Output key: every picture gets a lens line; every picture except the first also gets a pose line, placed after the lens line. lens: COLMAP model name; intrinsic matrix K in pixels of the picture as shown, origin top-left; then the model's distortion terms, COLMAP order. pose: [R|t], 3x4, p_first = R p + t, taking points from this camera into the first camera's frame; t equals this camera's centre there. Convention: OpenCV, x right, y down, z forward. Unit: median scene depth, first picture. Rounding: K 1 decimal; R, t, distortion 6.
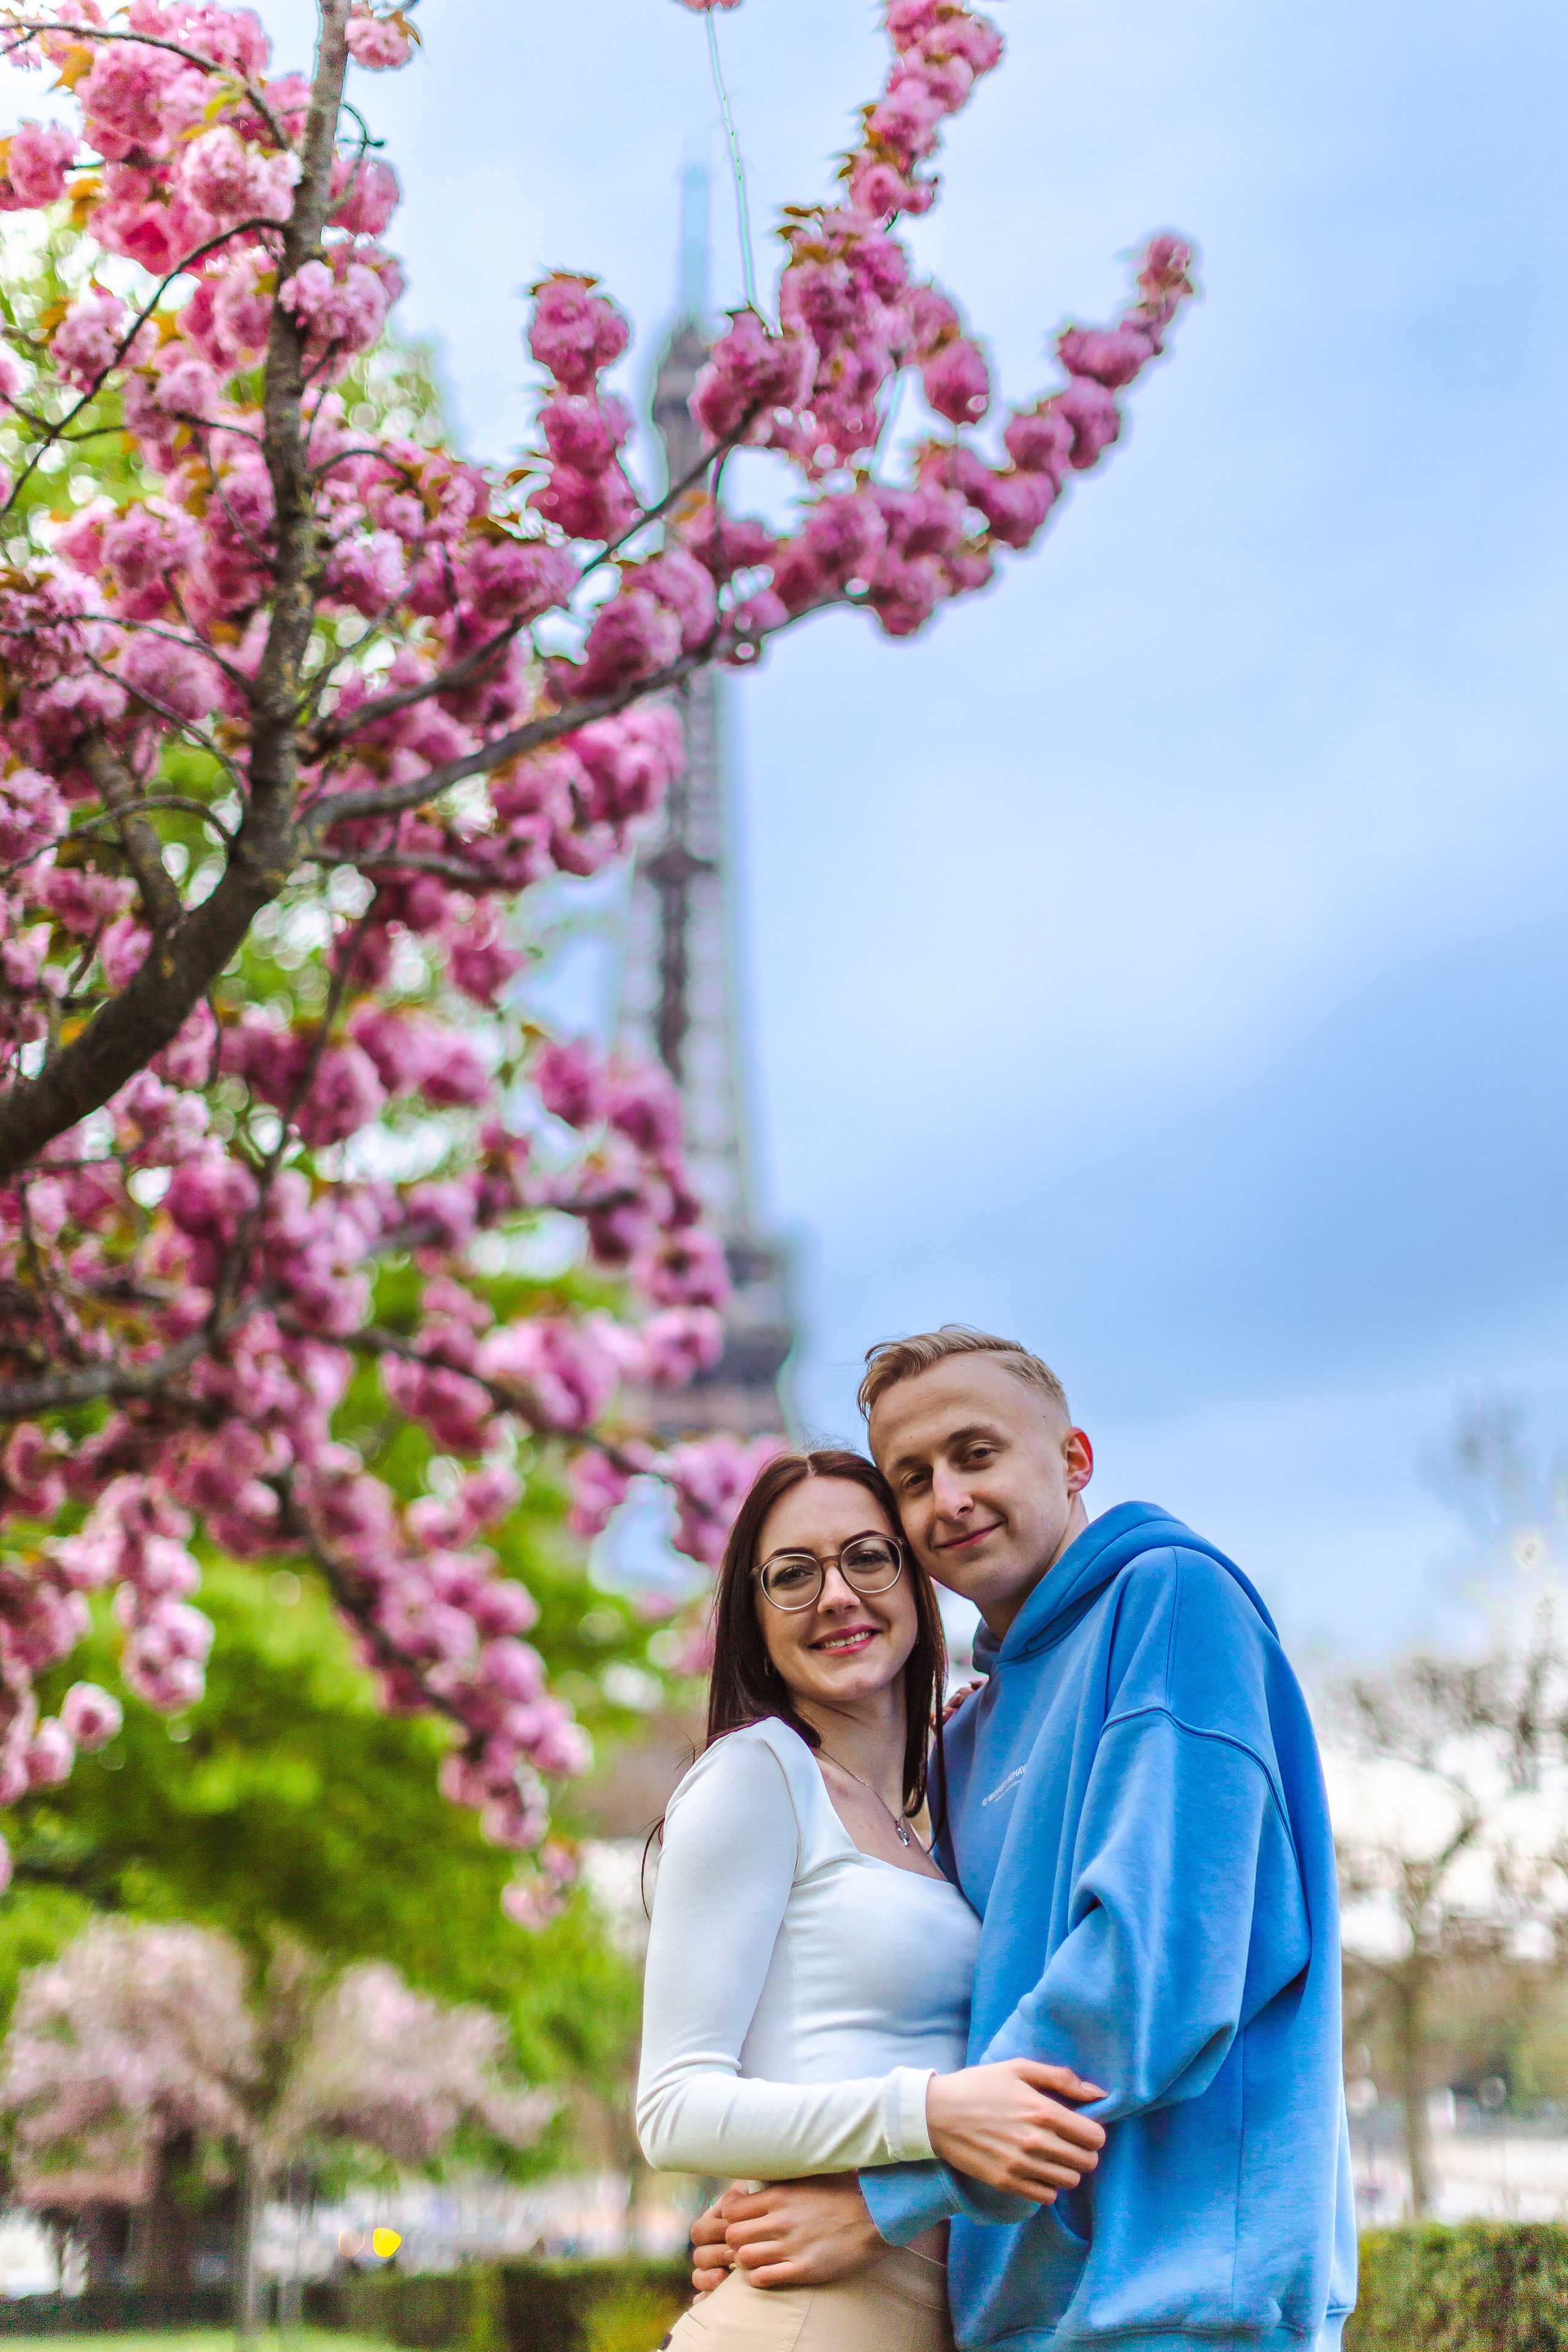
lens RADIAL K [[3250.6, 0, 777.2], [0, 3250.6, 1165.8], [0, 0, 1]] dist [-0.010075, 0.010288]
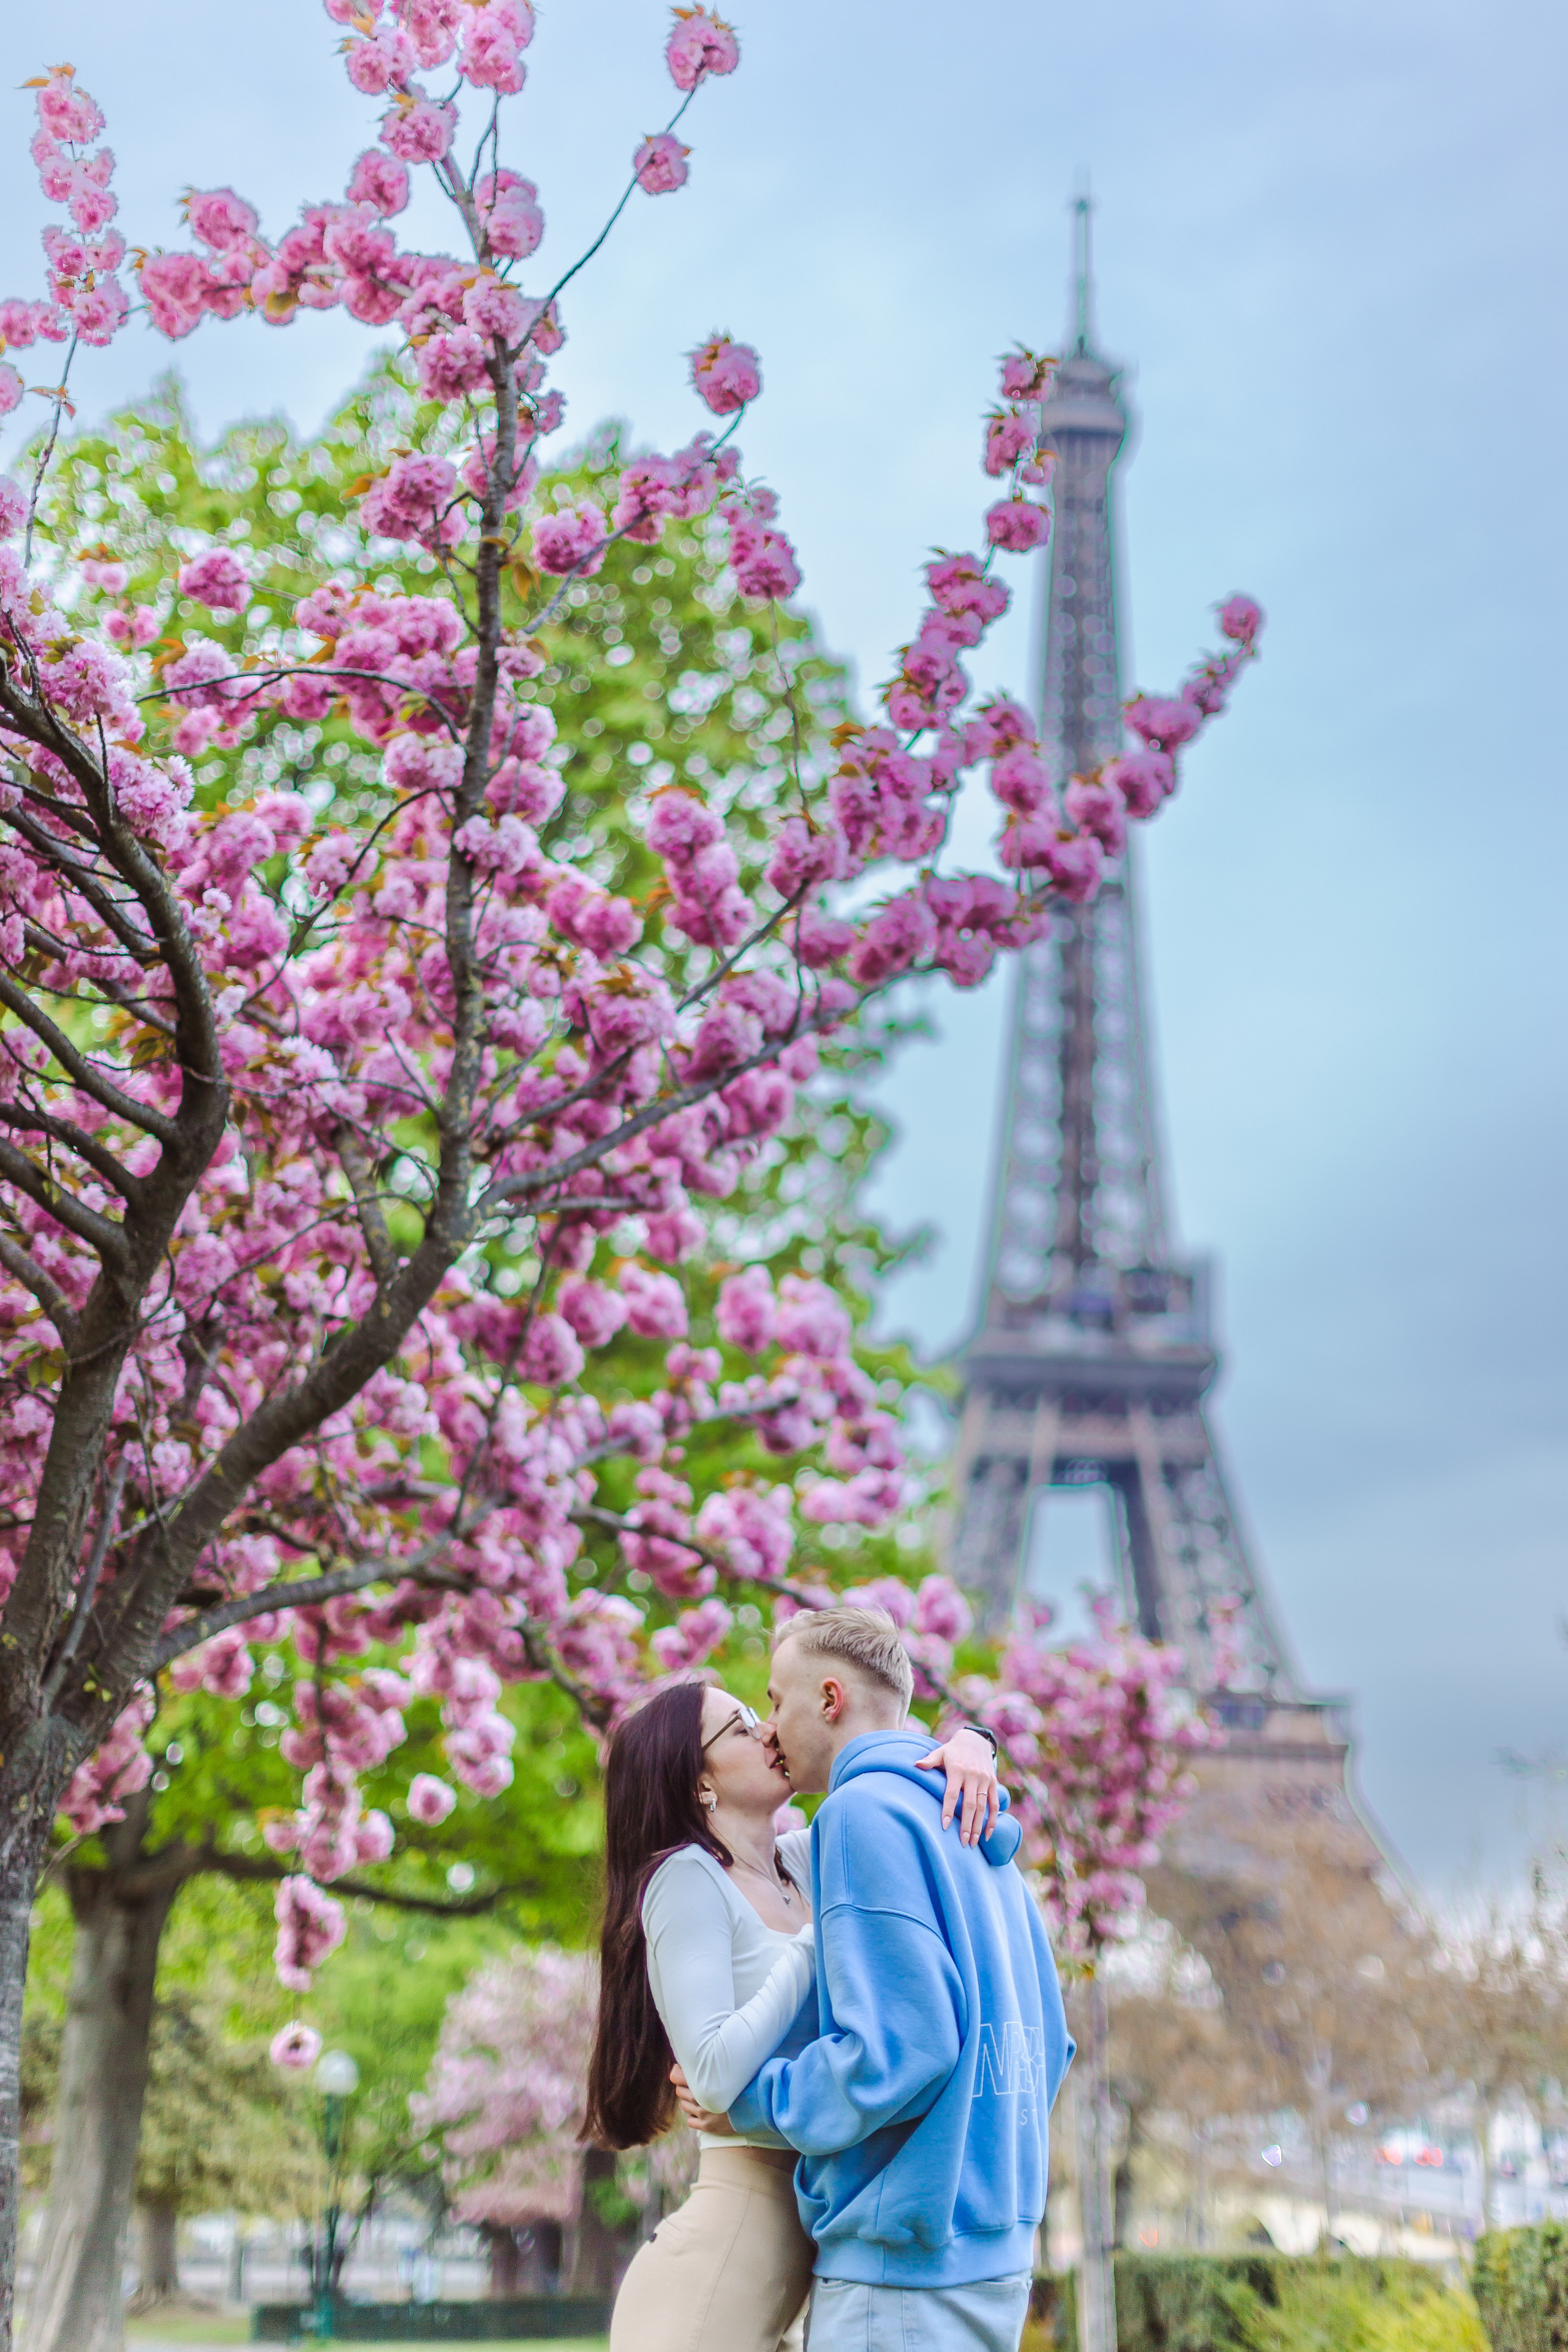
lens RADIAL K [[3250.6, 0, 777.2], [0, 3250.6, 1165.8], [0, 0, 1]] dist [-0.010075, 0.010288]
pose [[0.991528, -0.022483, -0.127936, 0.155721], [0.021522, 0.999729, -0.008884, -0.097951], [0.128101, 0.006055, 0.991743, -0.376522]]
